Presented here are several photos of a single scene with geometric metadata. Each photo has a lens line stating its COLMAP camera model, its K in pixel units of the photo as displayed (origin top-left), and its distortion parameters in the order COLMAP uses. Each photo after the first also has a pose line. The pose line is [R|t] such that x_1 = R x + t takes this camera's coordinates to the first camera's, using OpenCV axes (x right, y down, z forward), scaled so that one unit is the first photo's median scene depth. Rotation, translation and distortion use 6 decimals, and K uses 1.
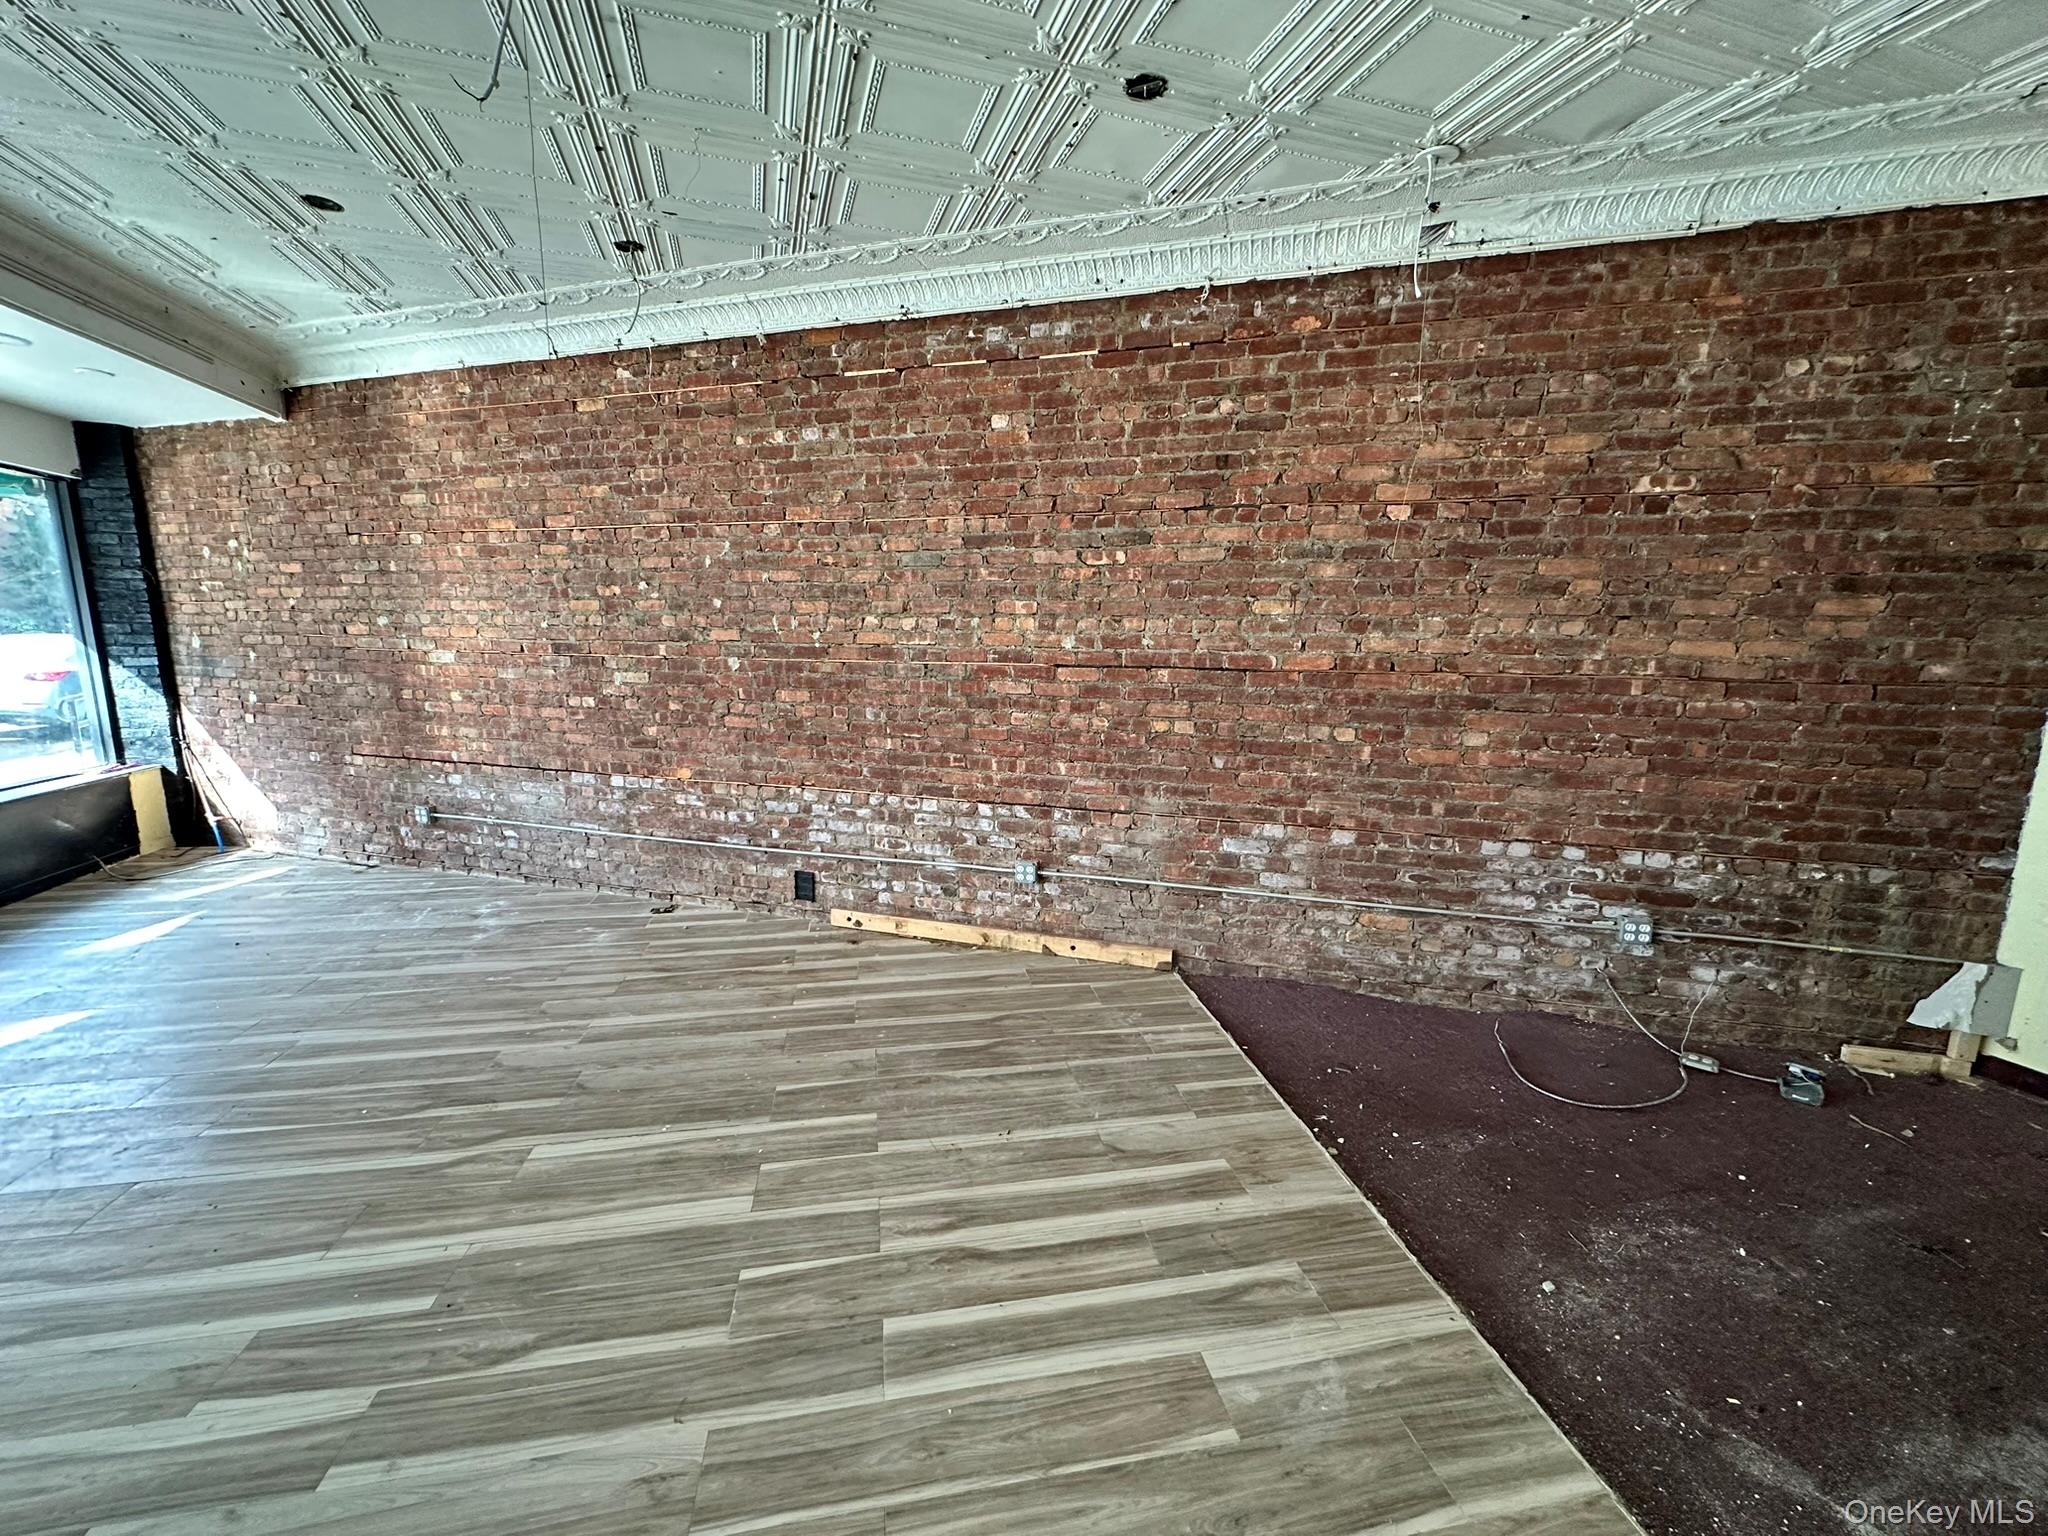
lens RADIAL K [[814.9, 0, 1020.2], [0, 814.9, 771.6], [0, 0, 1]] dist [0.000487, -0.000021]
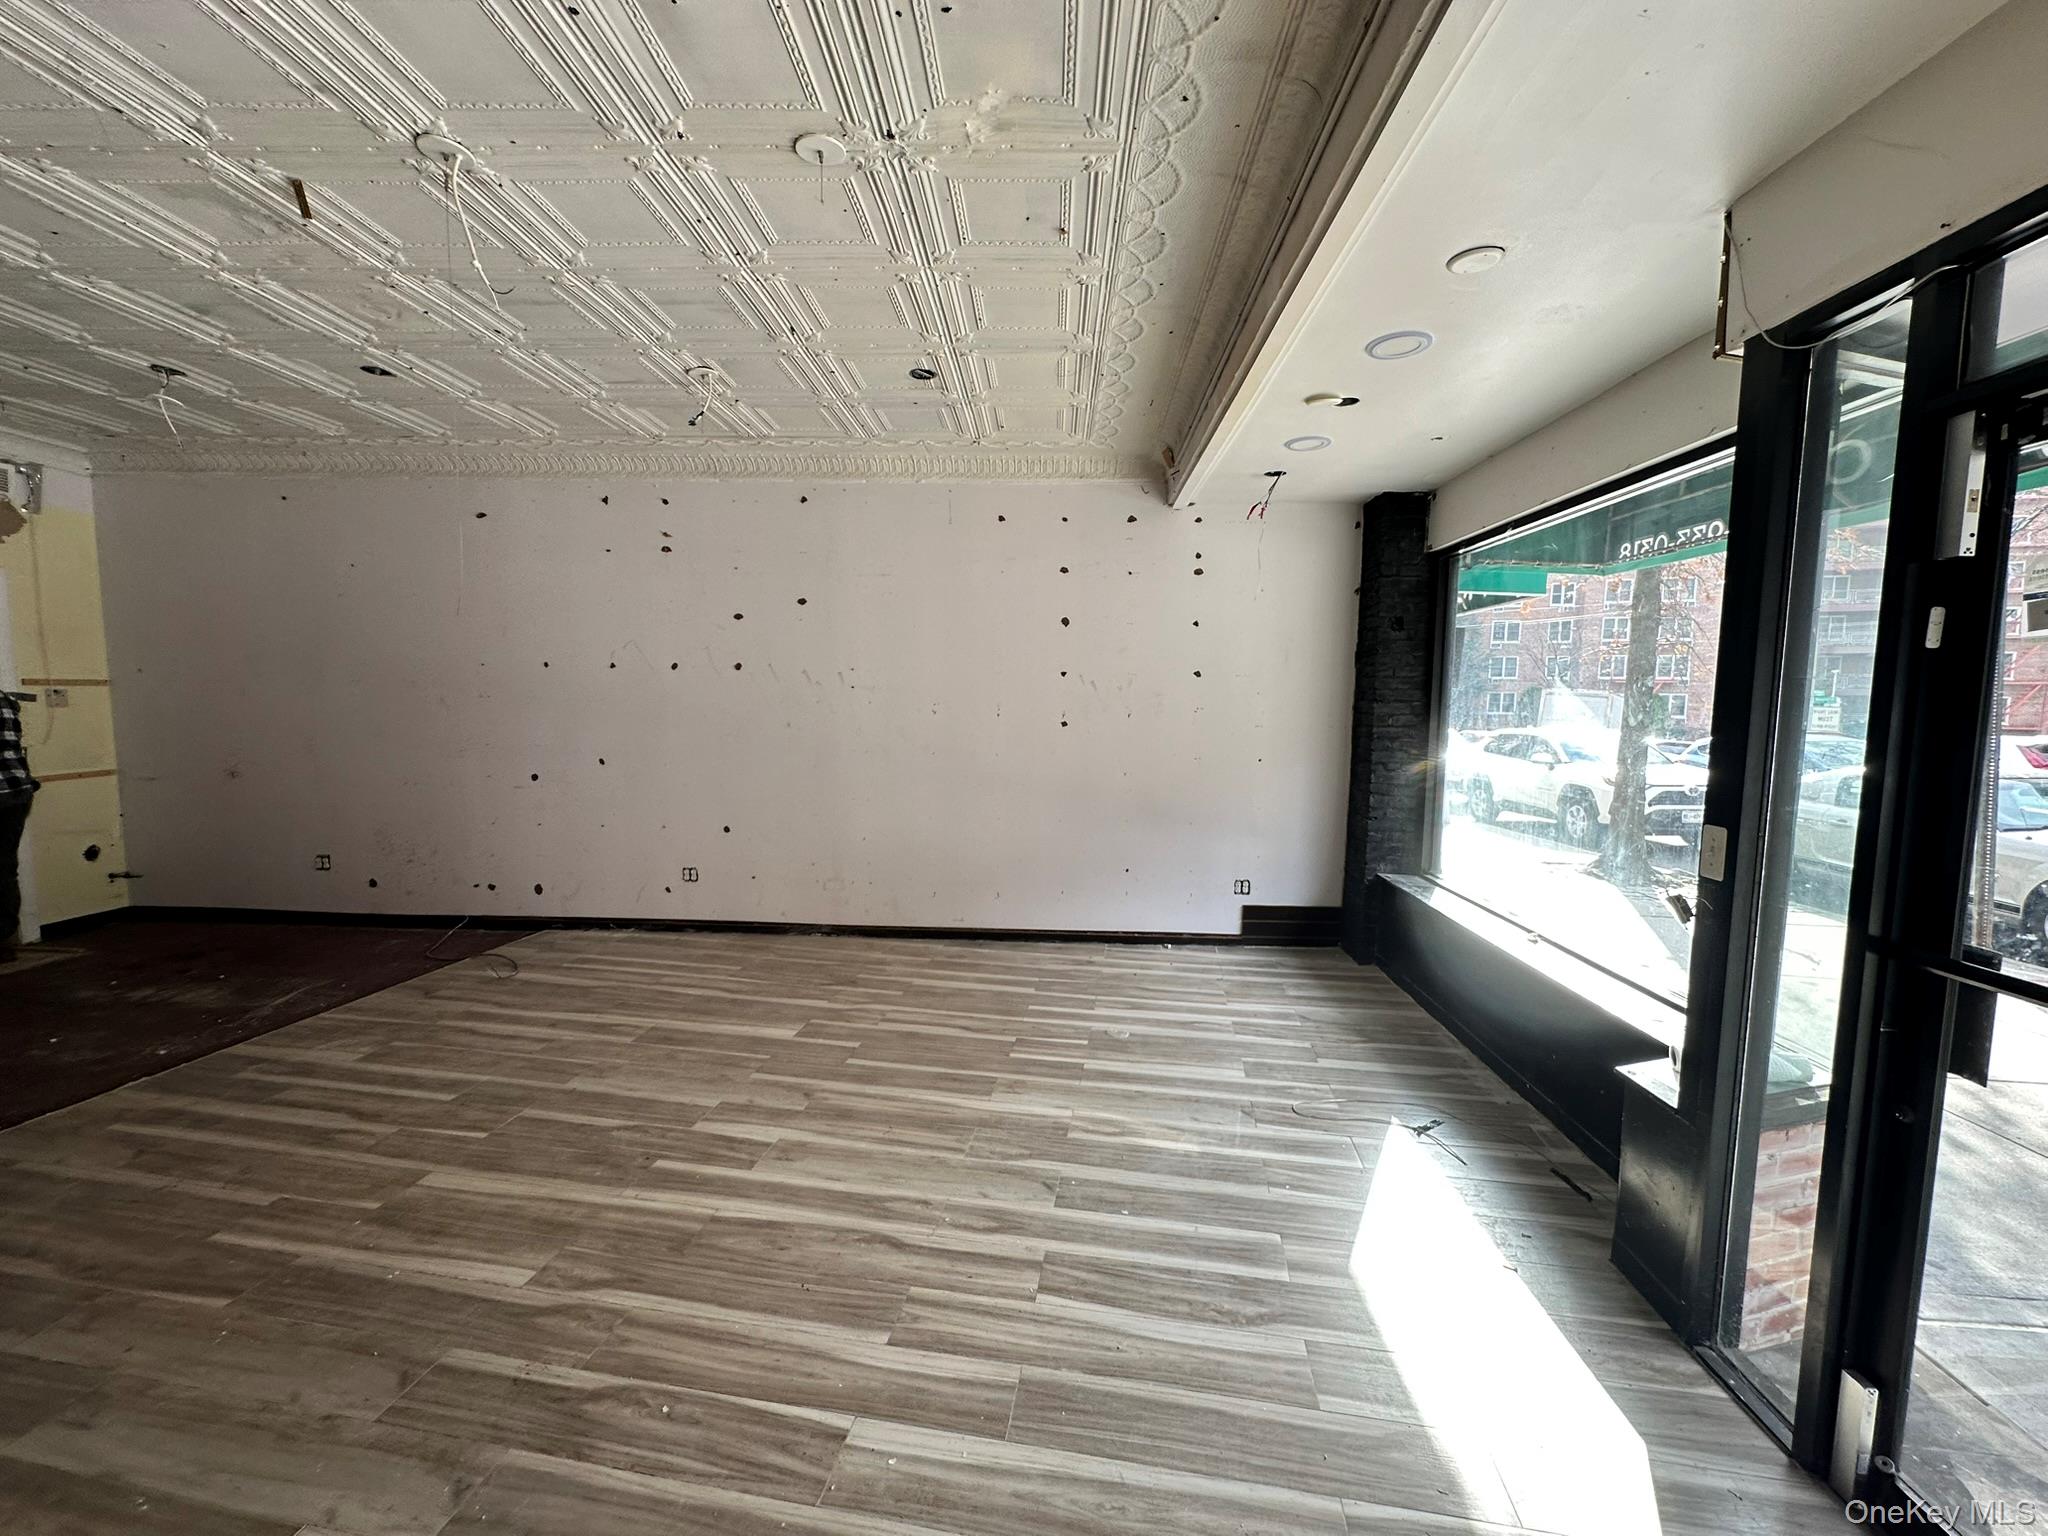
lens RADIAL K [[814.9, 0, 1020.2], [0, 814.9, 771.6], [0, 0, 1]] dist [0.000487, -0.000021]
pose [[-0.940720, -0.056231, 0.334489, -0.886555], [0.031911, 0.967115, 0.252329, -0.186370], [-0.337678, 0.248045, -0.907991, 0.959285]]
